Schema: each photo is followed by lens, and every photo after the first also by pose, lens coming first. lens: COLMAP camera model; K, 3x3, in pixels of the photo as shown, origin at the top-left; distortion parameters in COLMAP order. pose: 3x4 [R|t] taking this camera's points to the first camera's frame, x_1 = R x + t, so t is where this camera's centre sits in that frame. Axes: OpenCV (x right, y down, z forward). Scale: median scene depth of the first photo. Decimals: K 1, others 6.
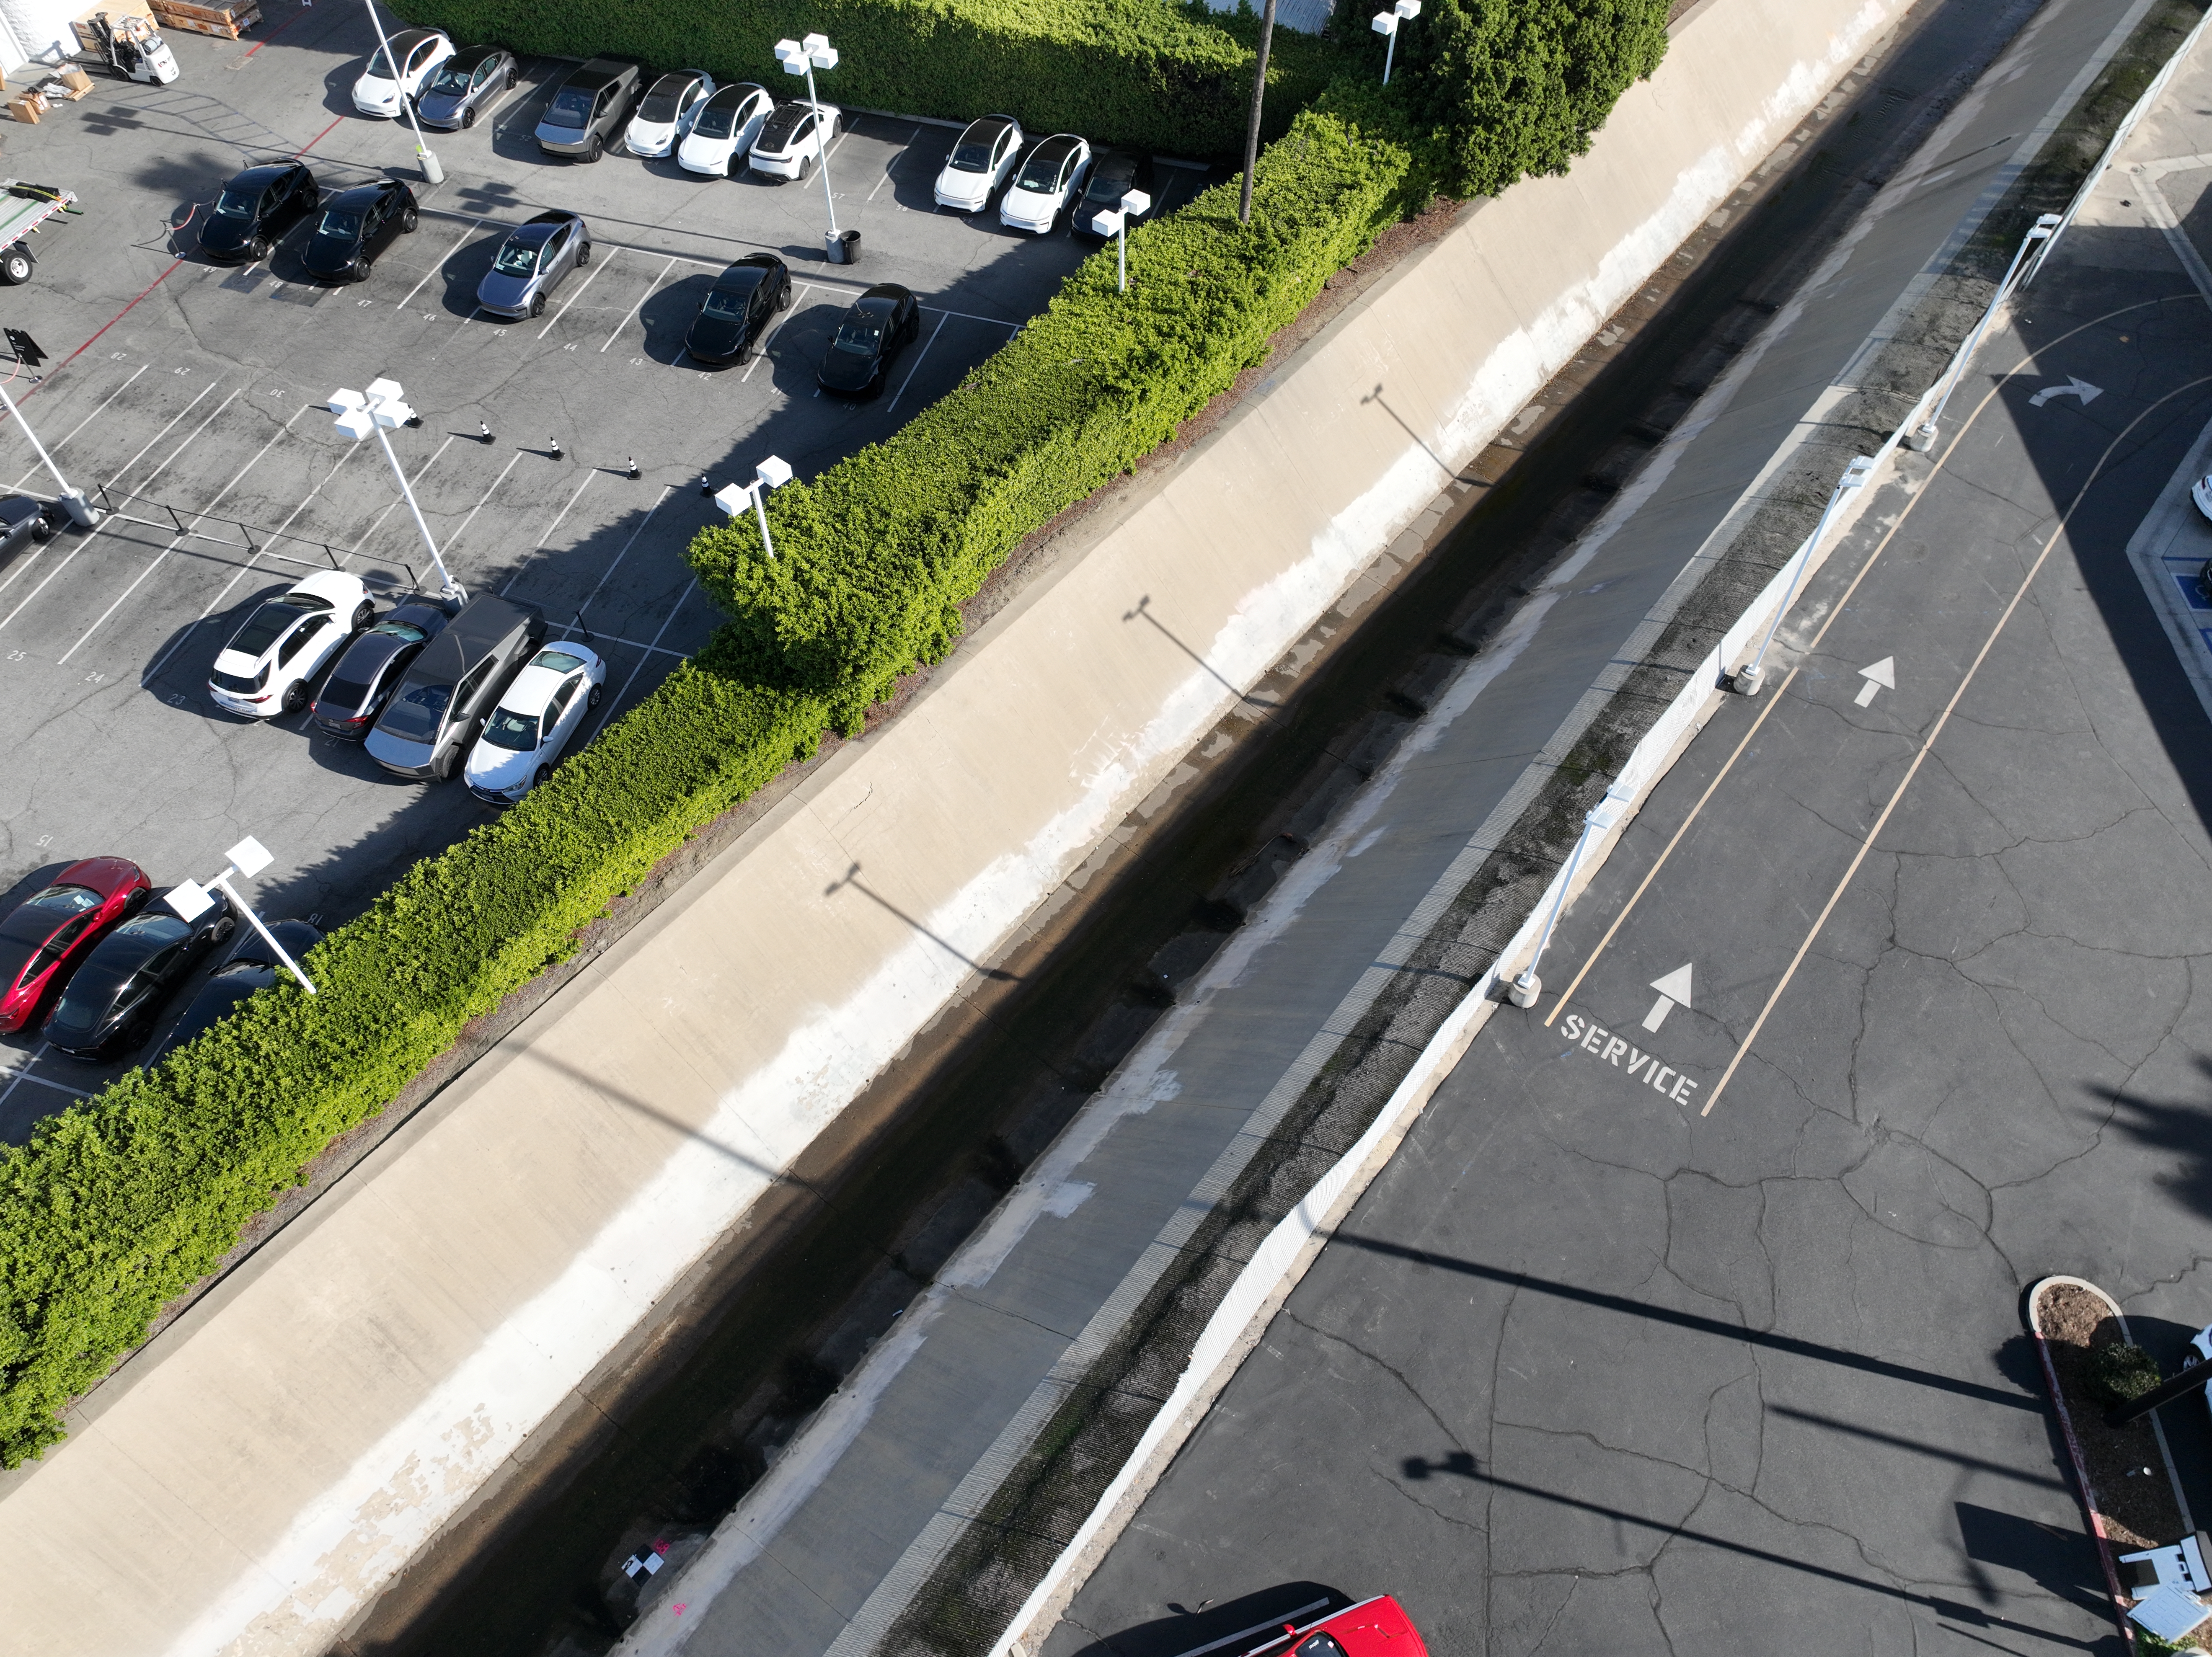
lens RADIAL K [[1538.8, 0, 1115.5], [0, 1538.8, 816.7], [0, 0, 1]] dist [-0.005585, 0.019683]
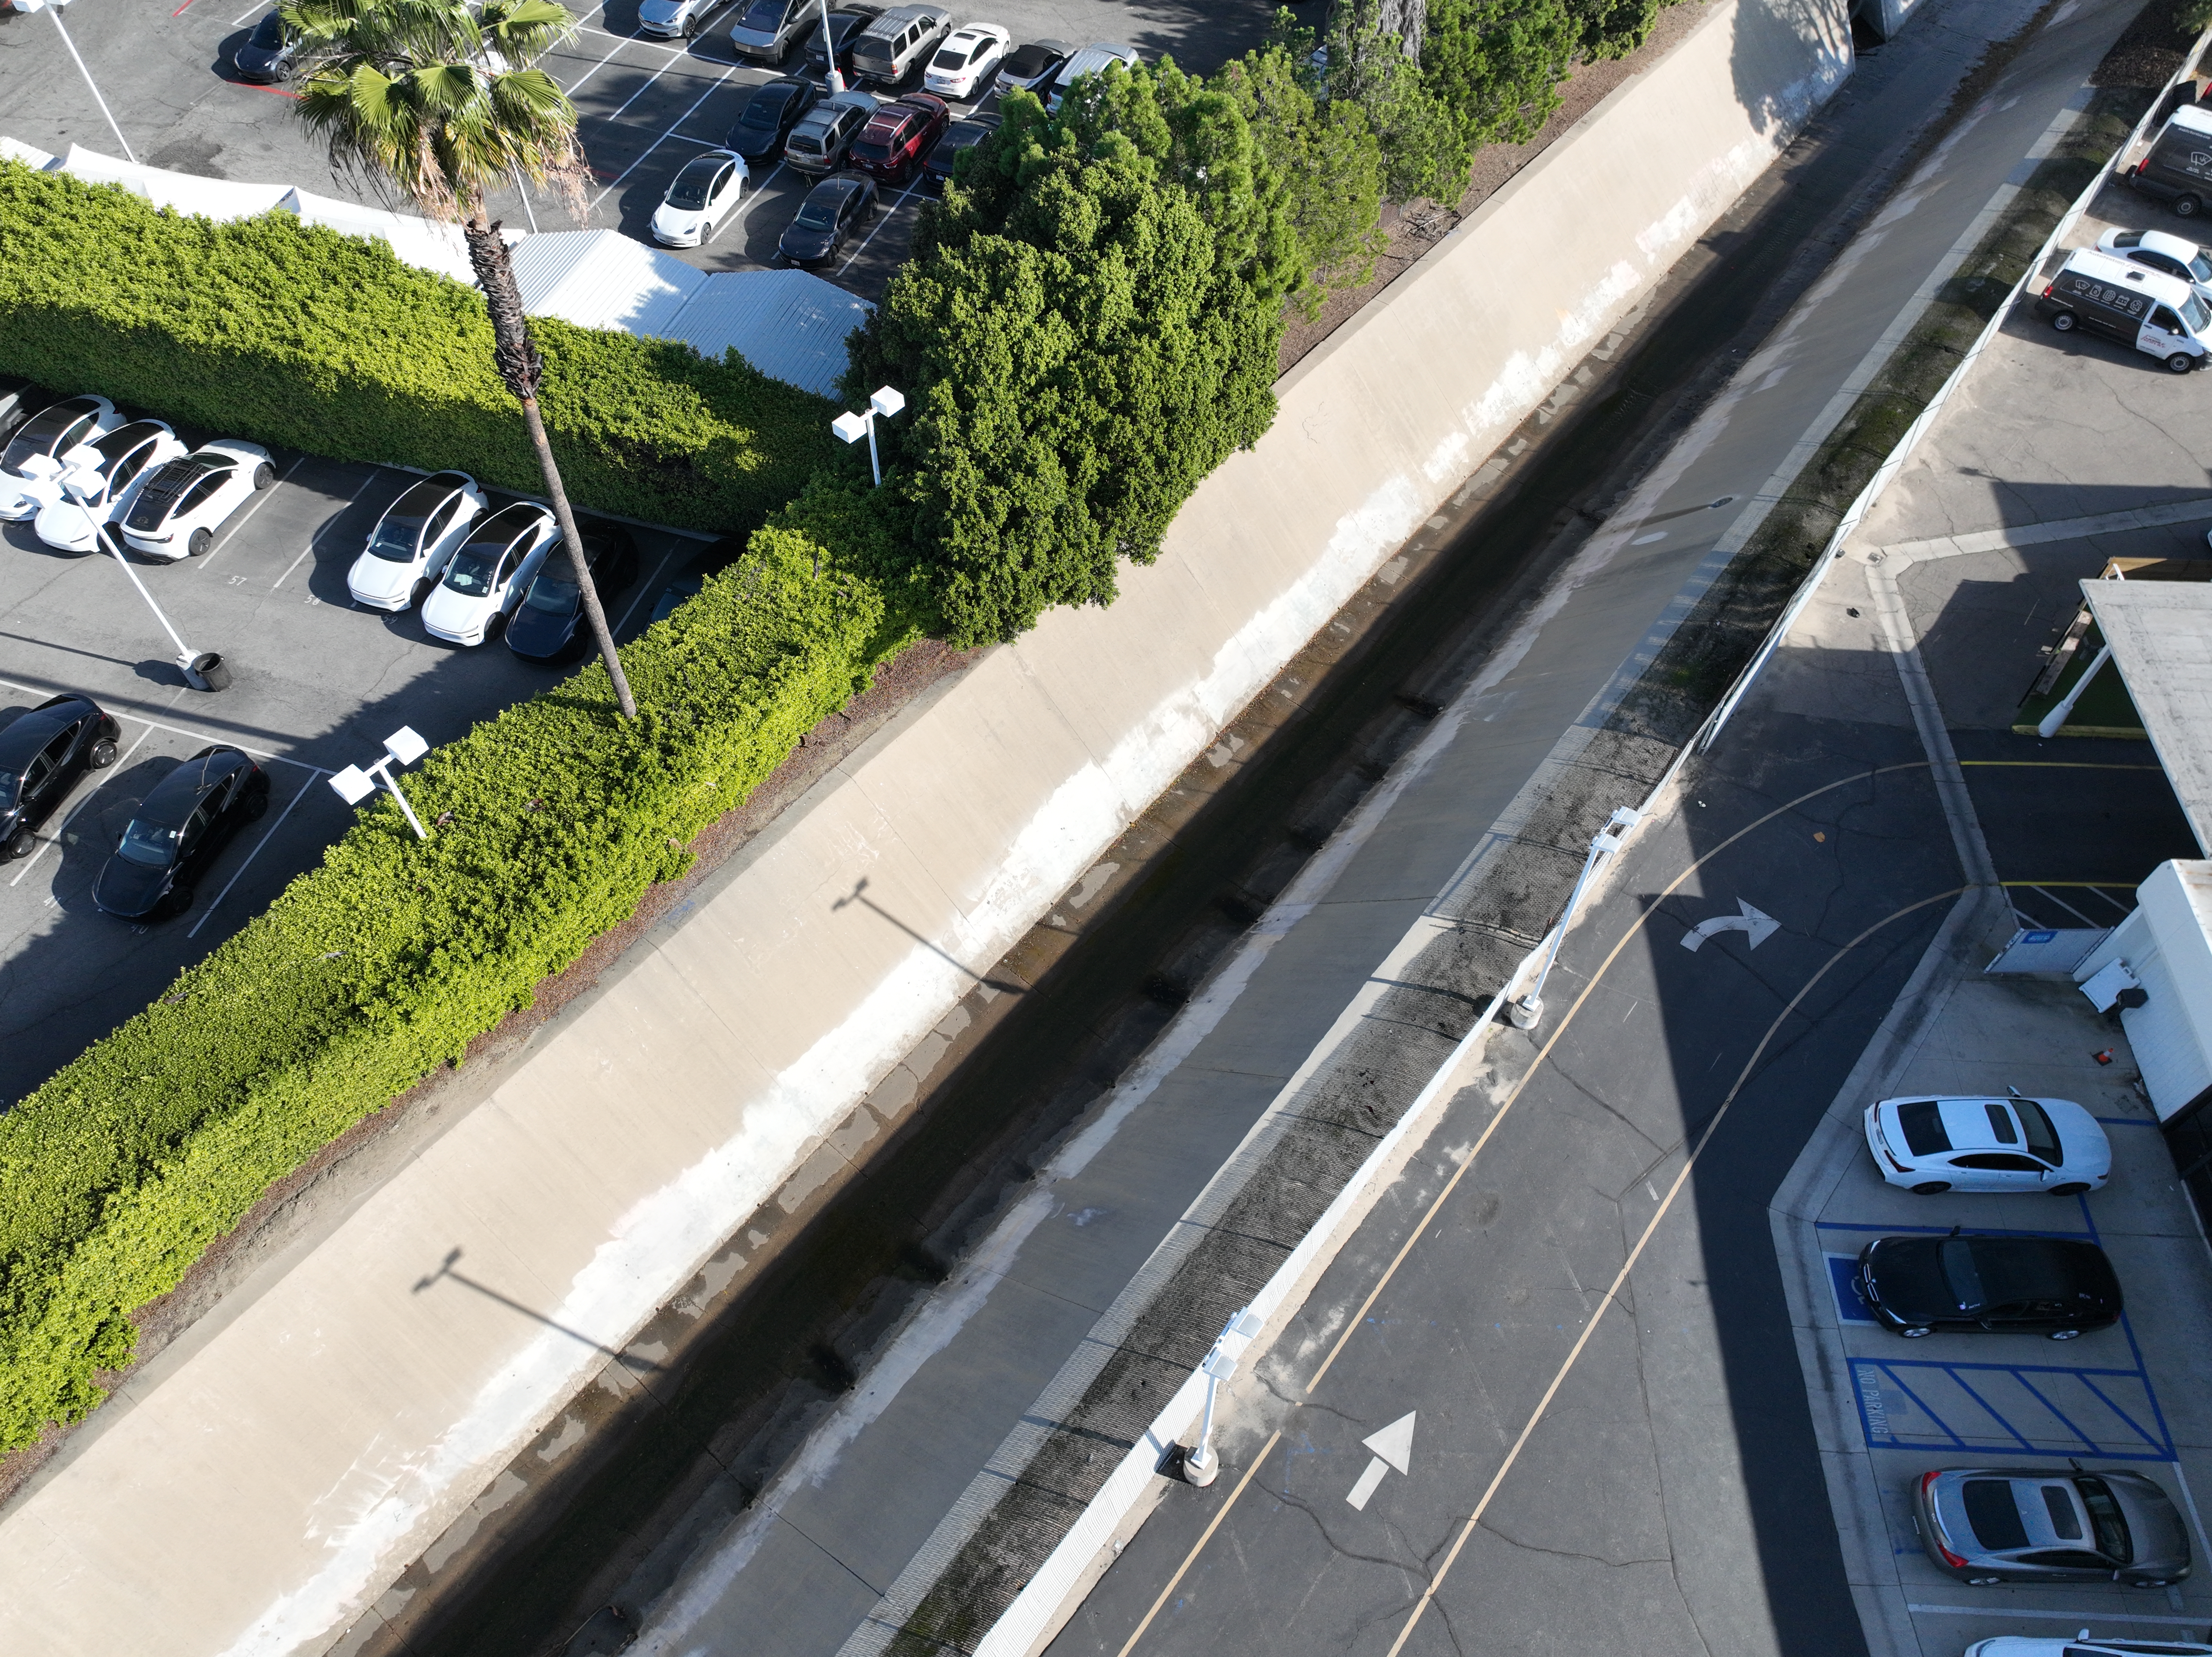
lens RADIAL K [[1538.8, 0, 1115.5], [0, 1538.8, 816.7], [0, 0, 1]] dist [-0.005585, 0.019683]
pose [[0.999987, 0.004745, 0.001878, 0.303230], [-0.004742, 0.999988, -0.001141, -0.318988], [-0.001883, 0.001132, 0.999998, 0.235194]]
